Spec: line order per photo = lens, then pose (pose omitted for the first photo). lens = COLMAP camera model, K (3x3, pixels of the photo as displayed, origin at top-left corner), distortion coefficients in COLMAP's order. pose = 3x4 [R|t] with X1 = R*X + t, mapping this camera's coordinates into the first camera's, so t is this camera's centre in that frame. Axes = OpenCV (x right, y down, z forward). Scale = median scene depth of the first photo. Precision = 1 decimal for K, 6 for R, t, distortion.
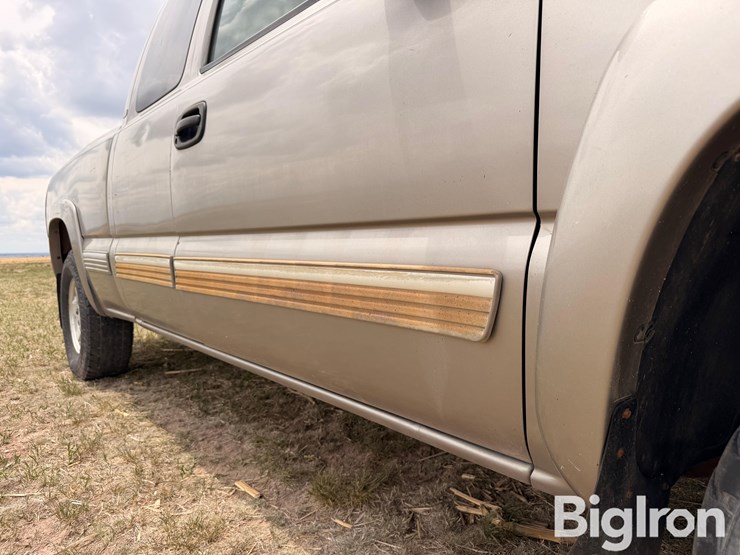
lens RADIAL K [[530.7, 0, 374.6], [0, 530.7, 274.4], [0, 0, 1]] dist [0.030610, -0.027327]
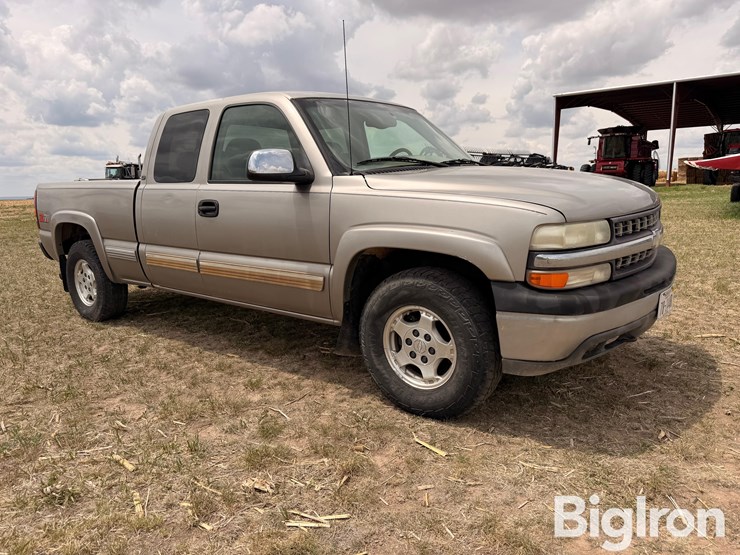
lens RADIAL K [[530.7, 0, 373.7], [0, 530.7, 278.9], [0, 0, 1]] dist [0.030610, -0.027327]
pose [[0.973851, -0.044415, 0.222806, -0.143913], [0.018111, 0.992760, 0.118739, -0.203221], [-0.226466, -0.111599, 0.967605, -1.388440]]
